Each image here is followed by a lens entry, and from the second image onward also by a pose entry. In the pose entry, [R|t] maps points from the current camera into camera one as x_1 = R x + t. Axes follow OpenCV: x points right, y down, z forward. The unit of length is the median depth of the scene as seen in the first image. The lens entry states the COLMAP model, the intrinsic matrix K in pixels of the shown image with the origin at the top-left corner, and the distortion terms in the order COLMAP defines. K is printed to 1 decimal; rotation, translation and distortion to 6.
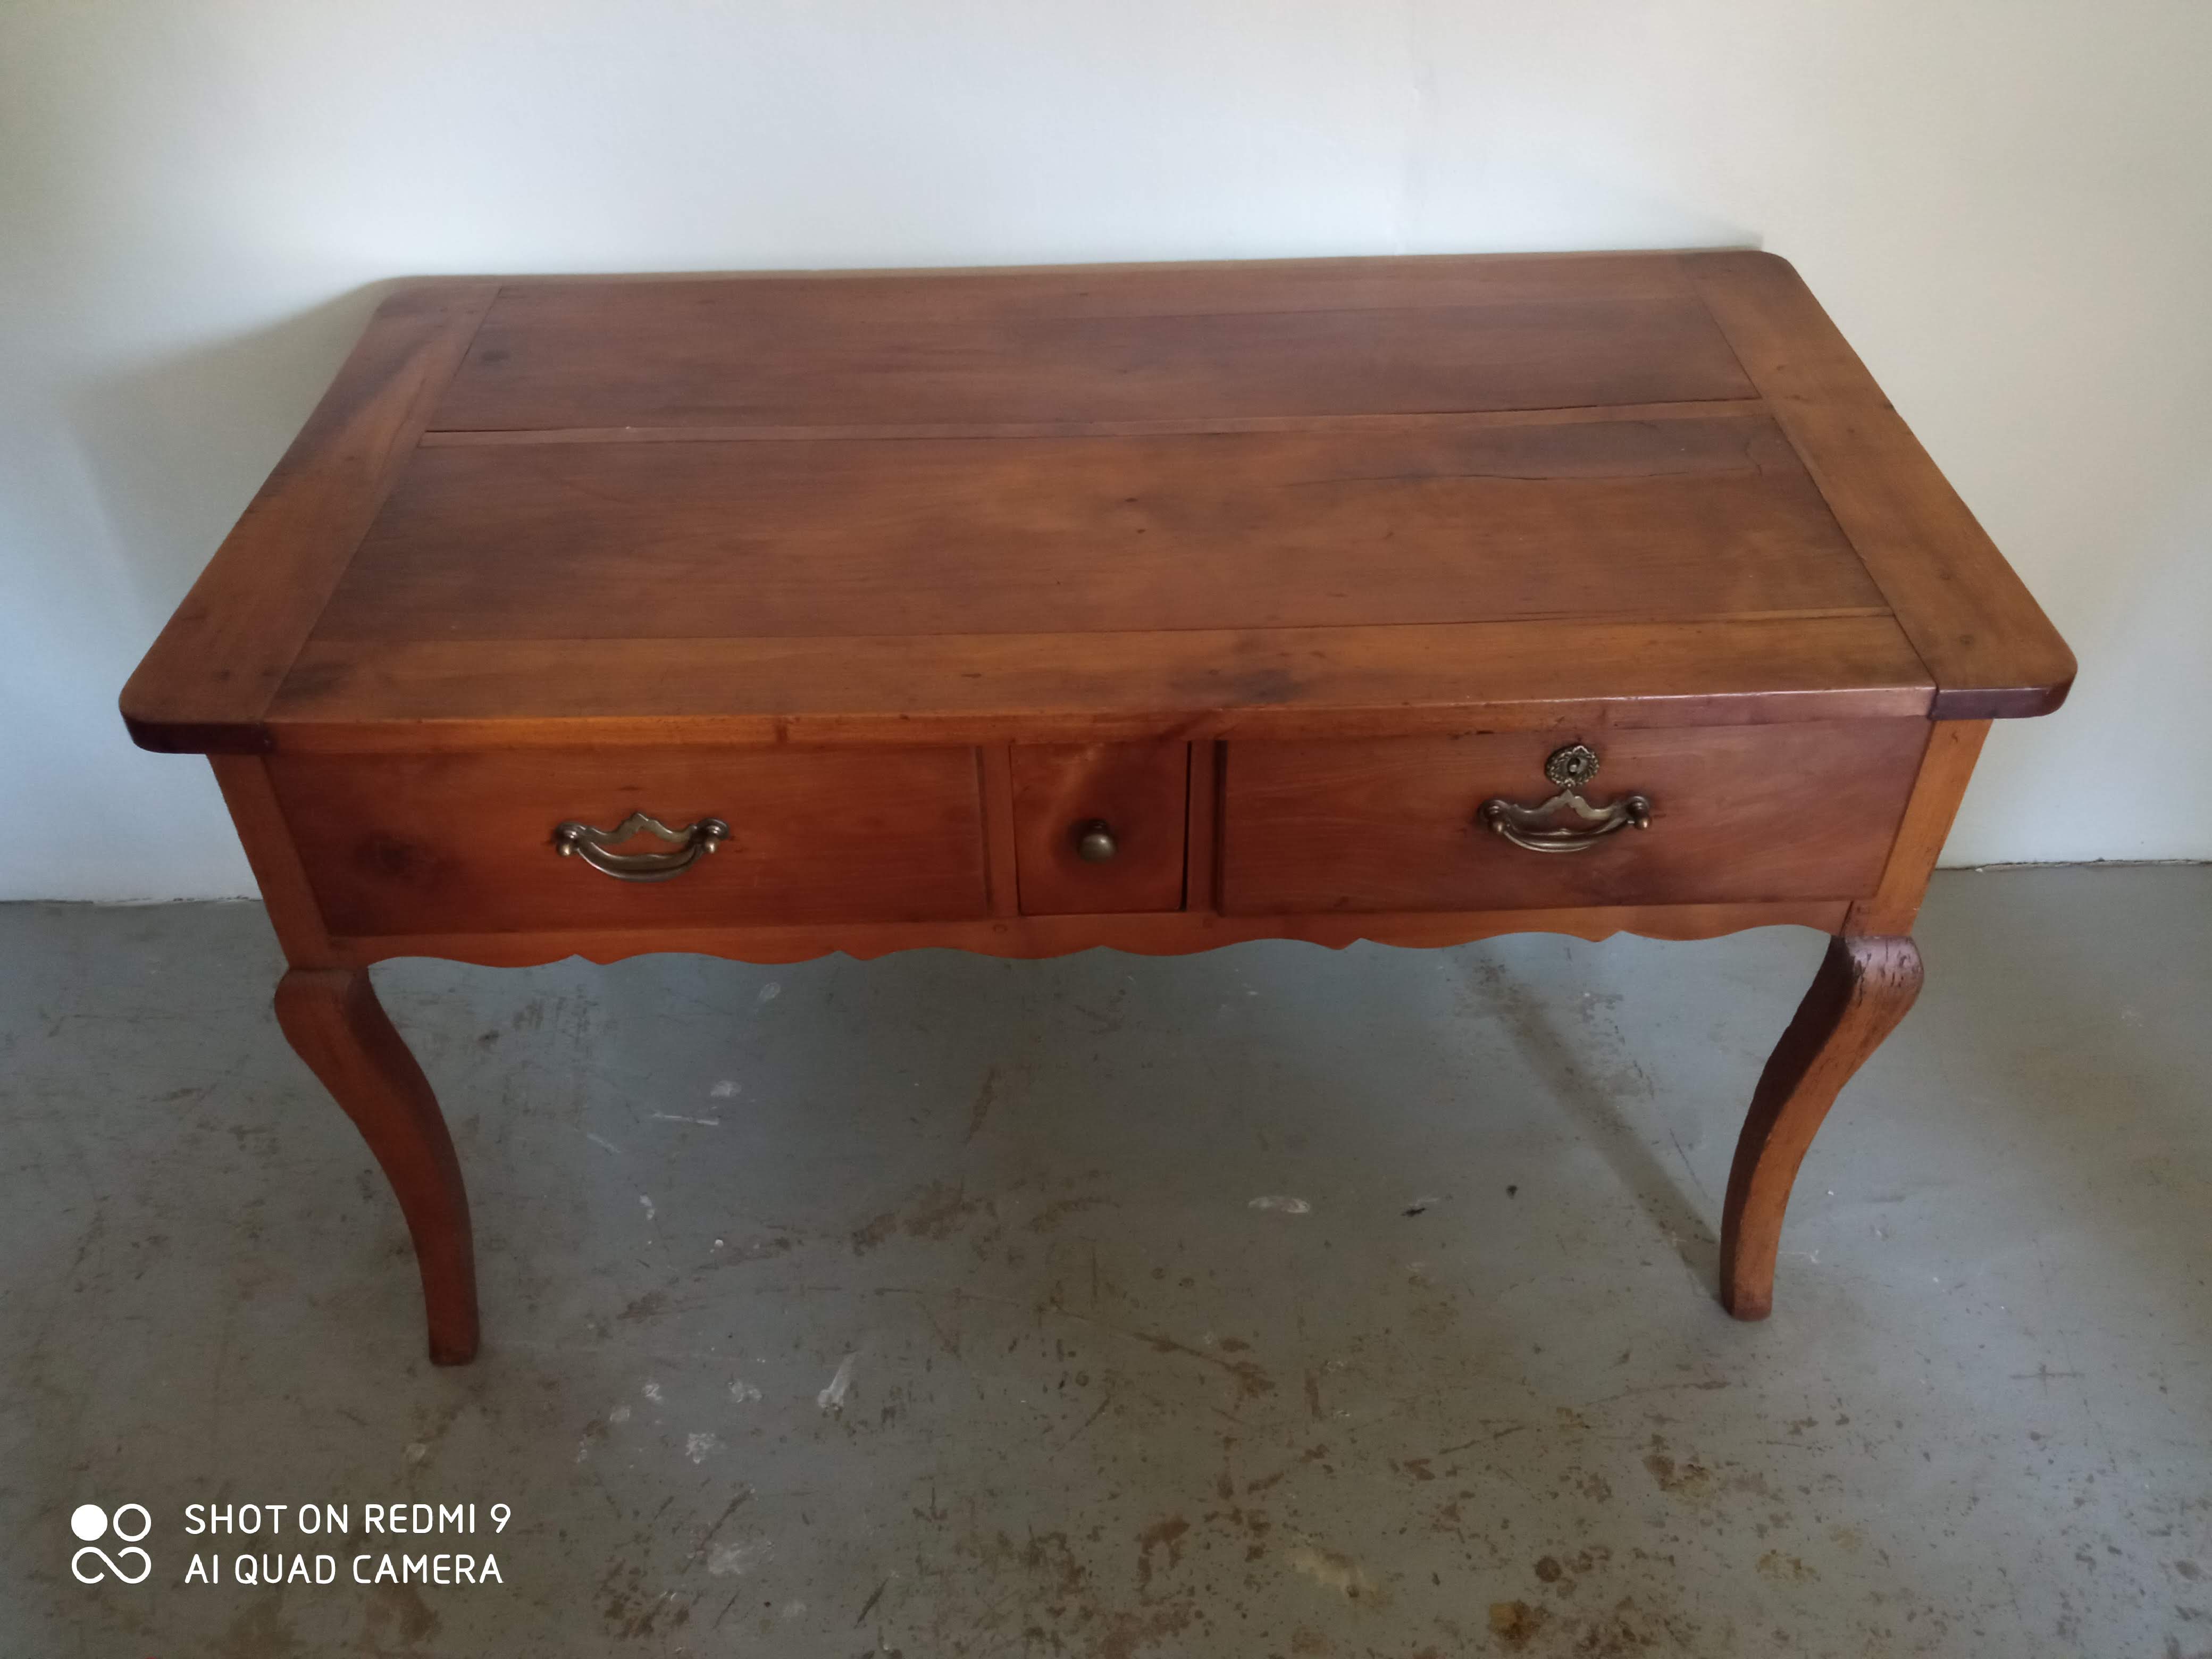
lens RADIAL K [[1813.7, 0, 1100.1], [0, 1813.7, 820.3], [0, 0, 1]] dist [0.077971, -0.145198]
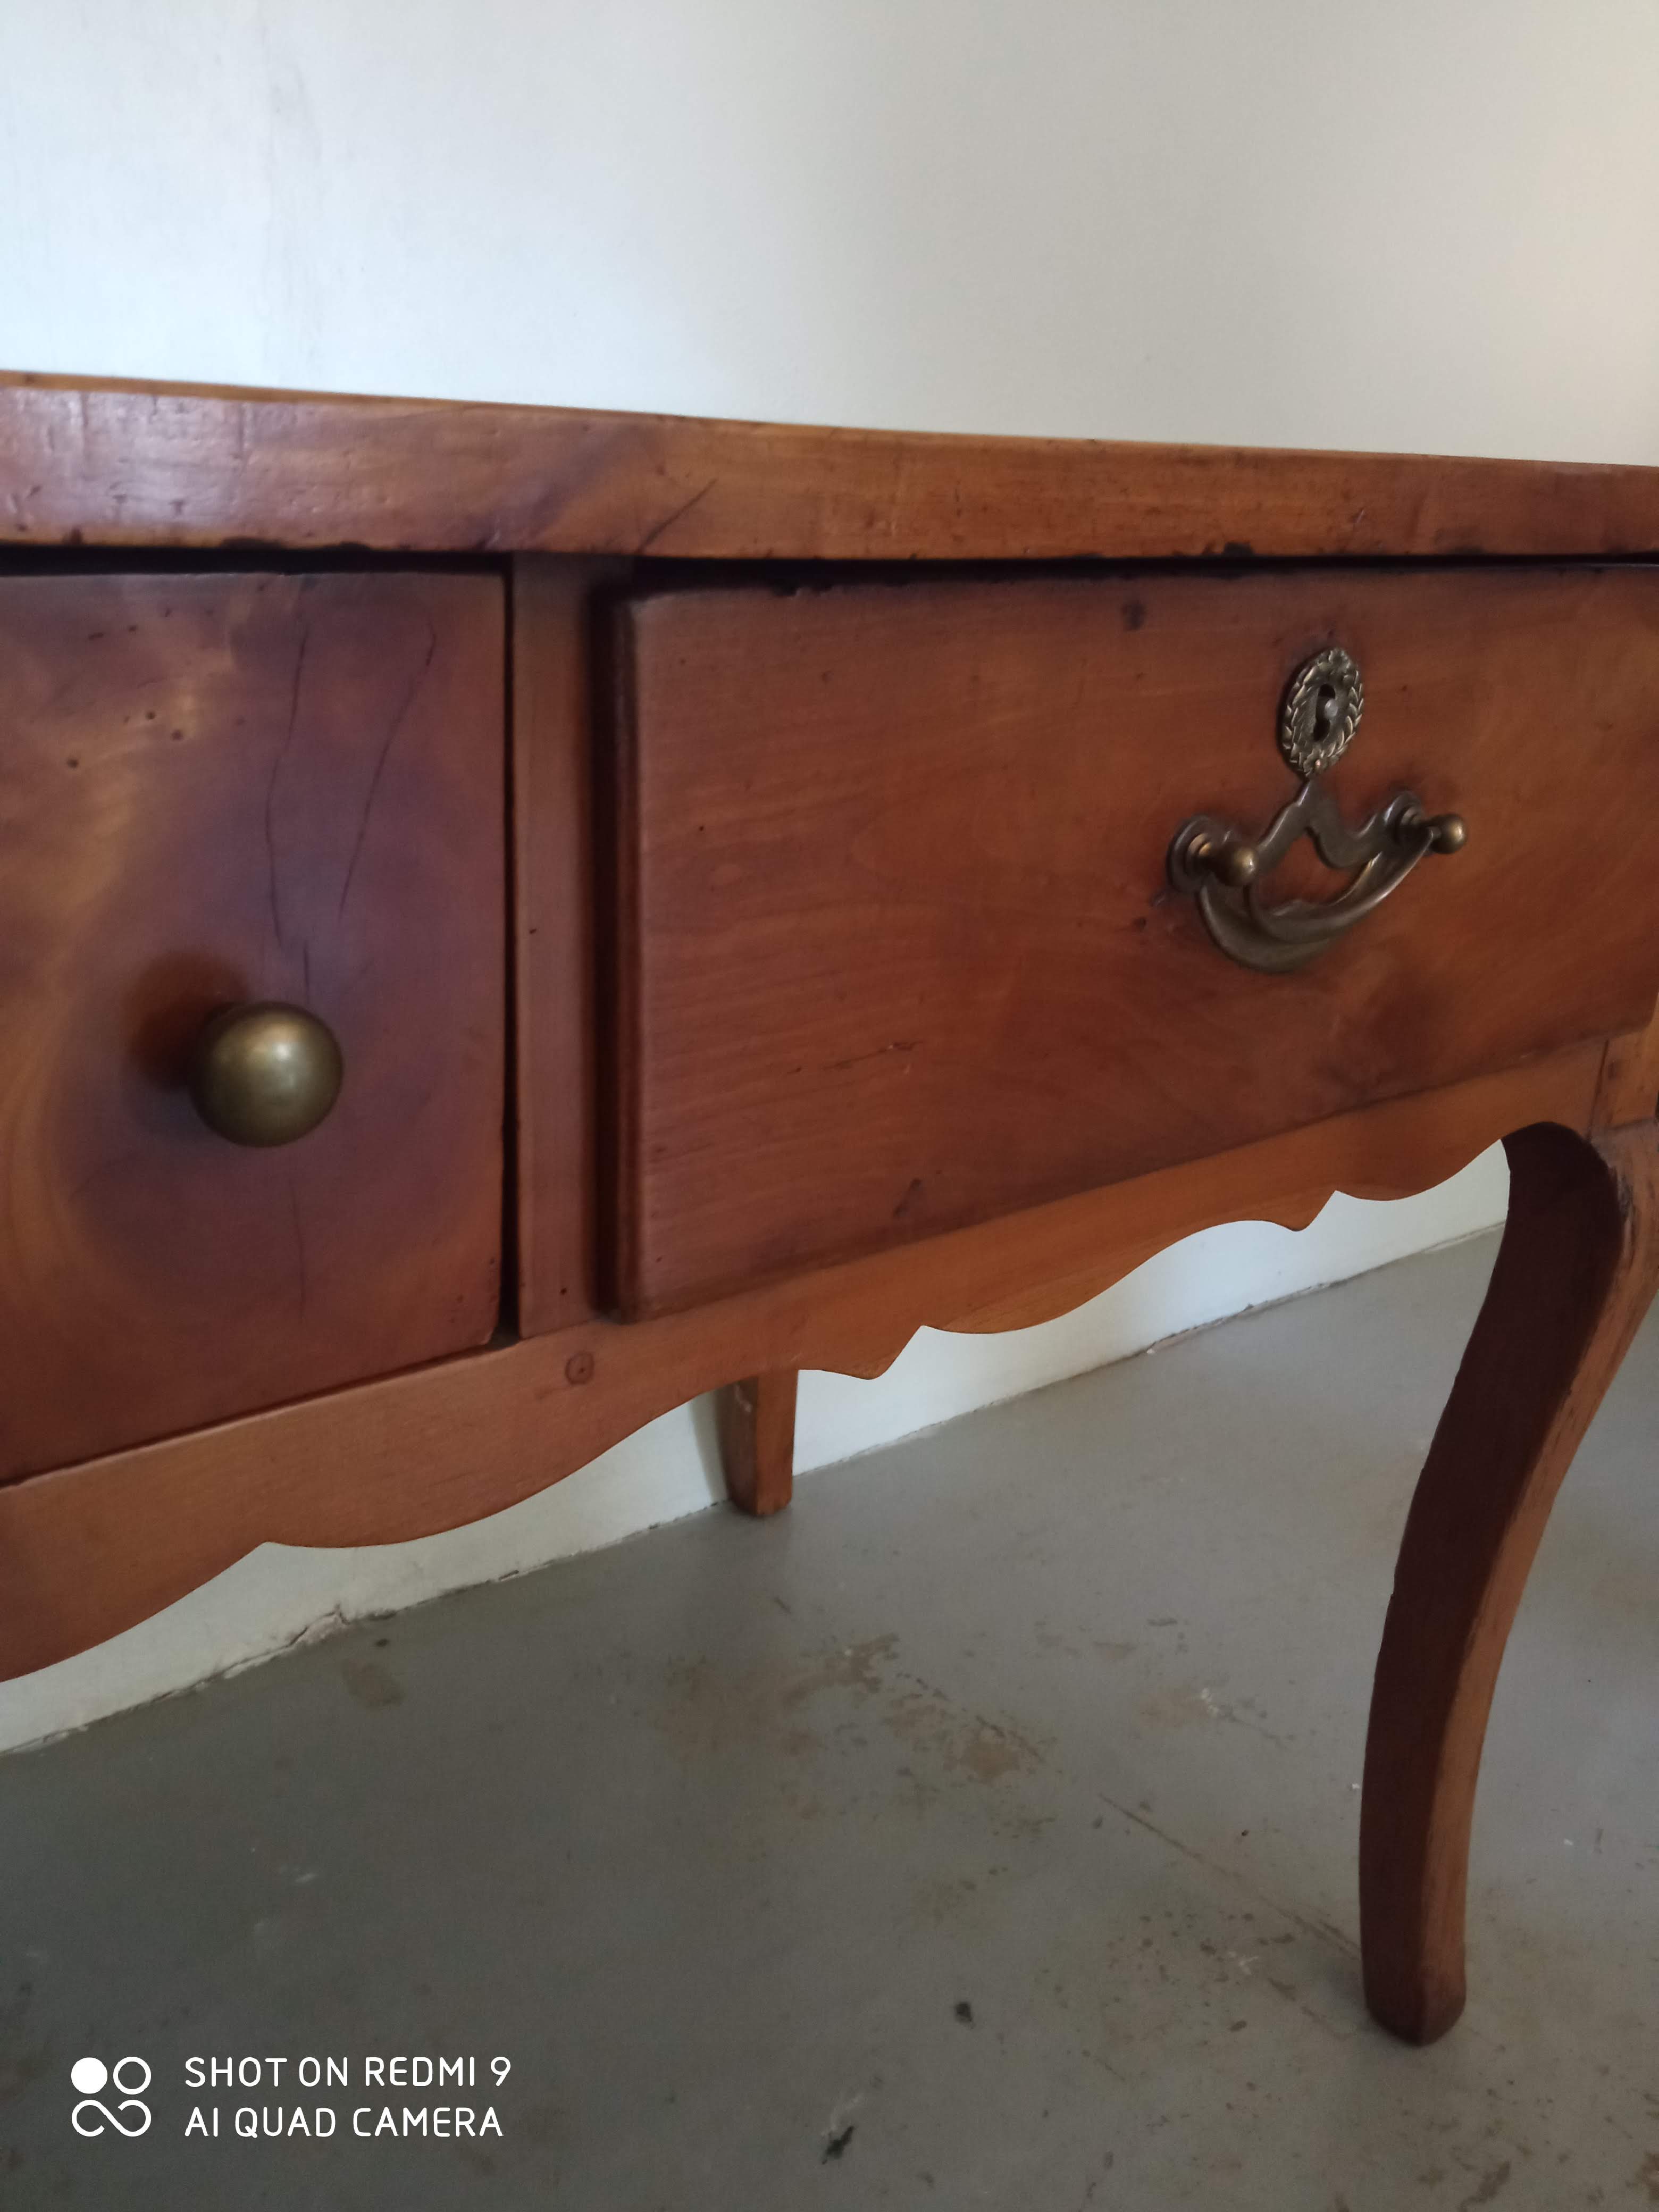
lens RADIAL K [[1813.7, 0, 834.6], [0, 1813.7, 1087.7], [0, 0, 1]] dist [0.077971, -0.145198]
pose [[0.797775, -0.144231, 0.585451, -0.079035], [0.342322, 0.907653, -0.242862, 0.093715], [-0.496358, 0.394162, 0.773476, 0.610959]]
